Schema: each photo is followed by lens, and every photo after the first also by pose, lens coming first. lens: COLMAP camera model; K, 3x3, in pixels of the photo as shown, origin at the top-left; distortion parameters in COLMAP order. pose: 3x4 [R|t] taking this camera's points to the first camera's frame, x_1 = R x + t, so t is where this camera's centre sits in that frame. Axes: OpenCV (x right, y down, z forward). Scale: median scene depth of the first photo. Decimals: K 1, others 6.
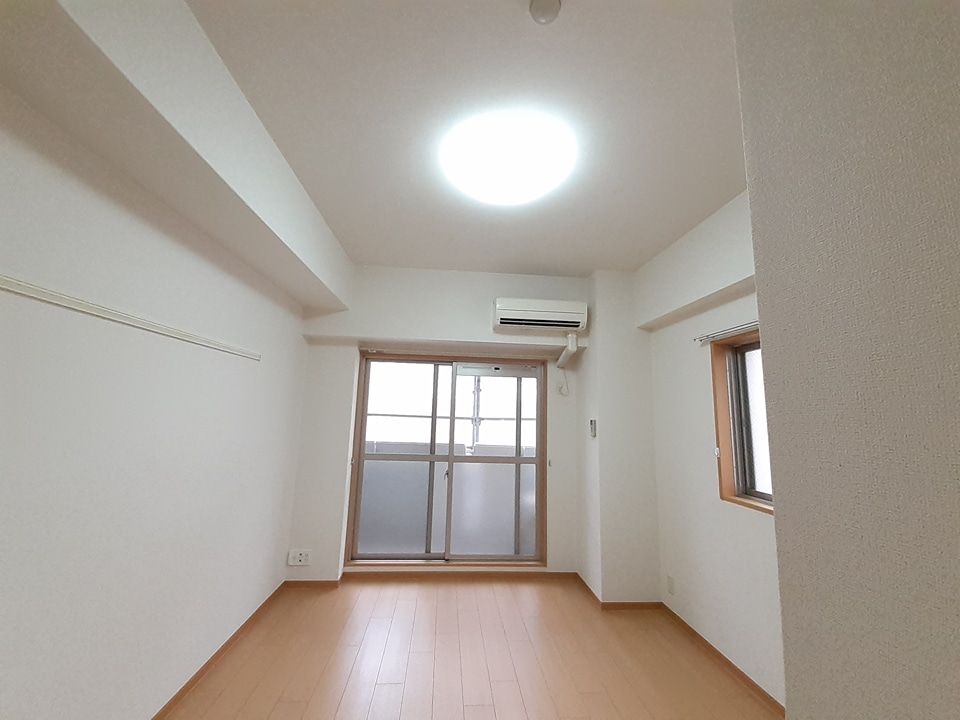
lens RADIAL K [[385.4, 0, 480.0], [0, 385.4, 360.0], [0, 0, 1]] dist [0.032262, -0.022910]
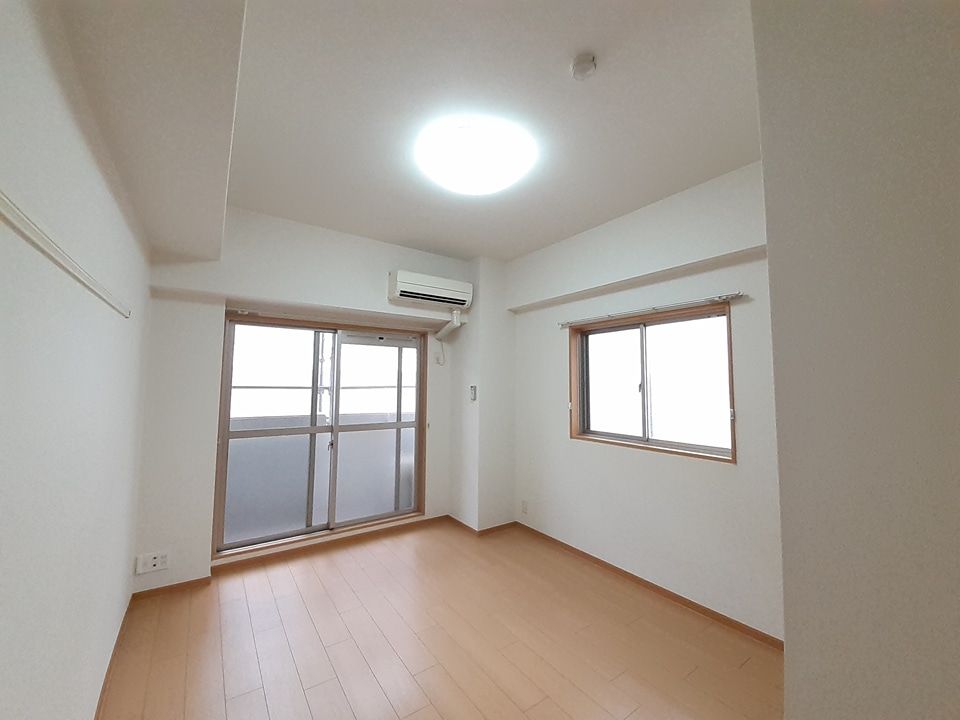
lens RADIAL K [[385.4, 0, 480.0], [0, 385.4, 360.0], [0, 0, 1]] dist [0.032262, -0.022910]
pose [[0.857282, 0.009388, 0.514761, -0.271031], [-0.052519, 0.996213, 0.069295, -0.005173], [-0.512161, -0.086440, 0.854529, -0.008176]]
